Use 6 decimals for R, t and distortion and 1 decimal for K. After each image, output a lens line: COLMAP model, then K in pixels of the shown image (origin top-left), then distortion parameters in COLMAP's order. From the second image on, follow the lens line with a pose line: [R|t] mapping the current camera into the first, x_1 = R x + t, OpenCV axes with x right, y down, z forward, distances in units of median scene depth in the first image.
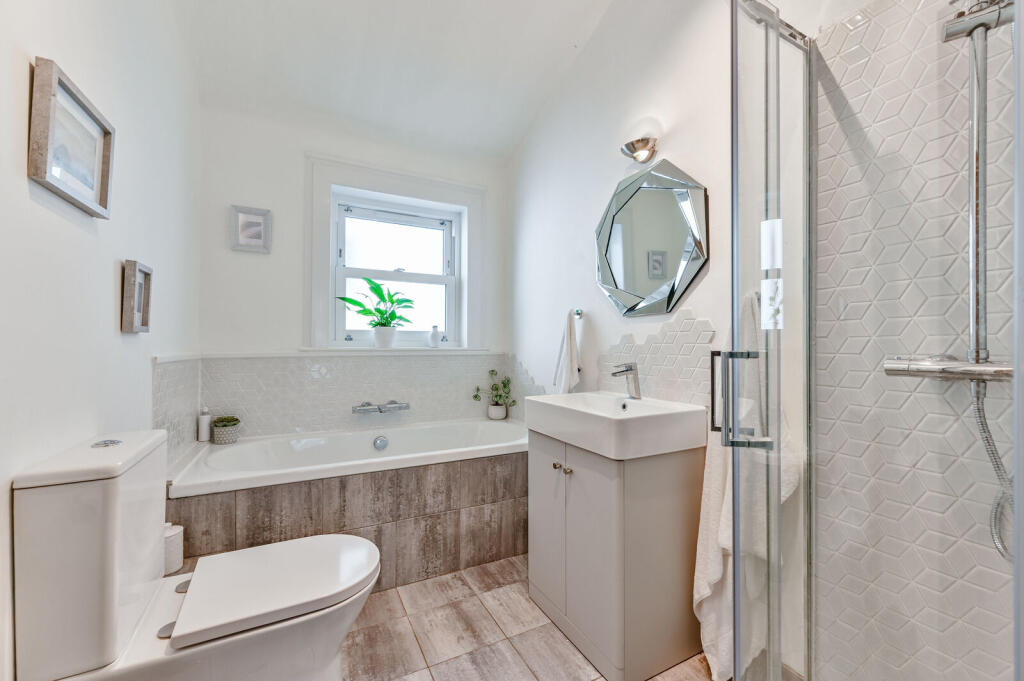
lens RADIAL K [[403.9, 0, 512.9], [0, 403.9, 340.7], [0, 0, 1]] dist [-0.000386, 0.000063]
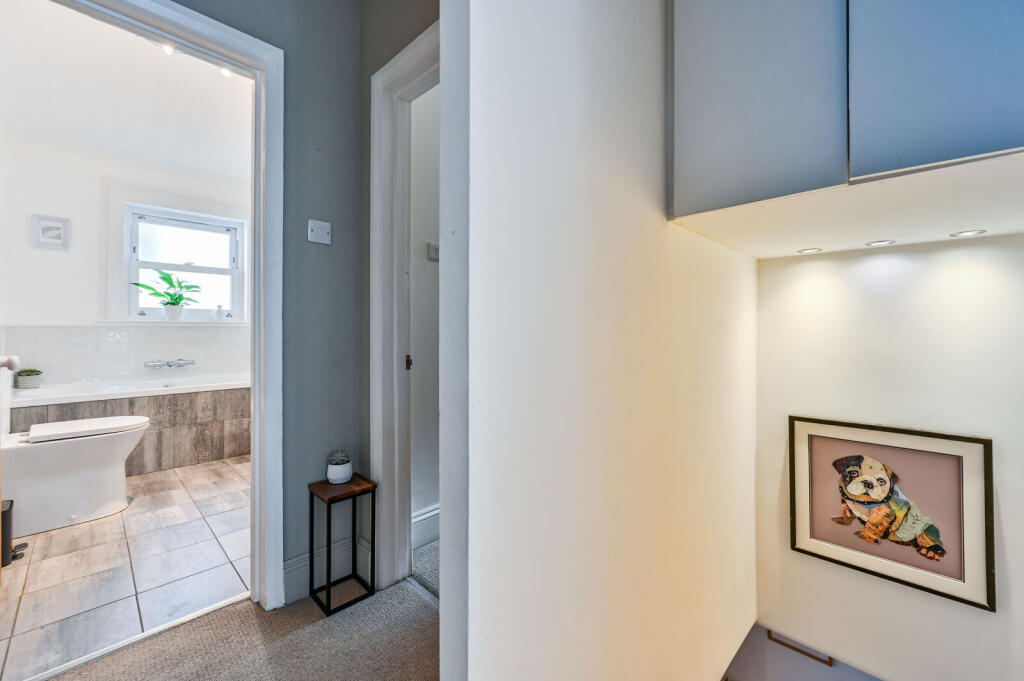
lens RADIAL K [[403.9, 0, 501.4], [0, 403.9, 326.8], [0, 0, 1]] dist [-0.000386, 0.000063]
pose [[0.953375, -0.001158, 0.301787, 0.335174], [0.000336, 0.999996, 0.002776, 0.035376], [-0.301790, -0.002546, 0.953371, -0.655421]]
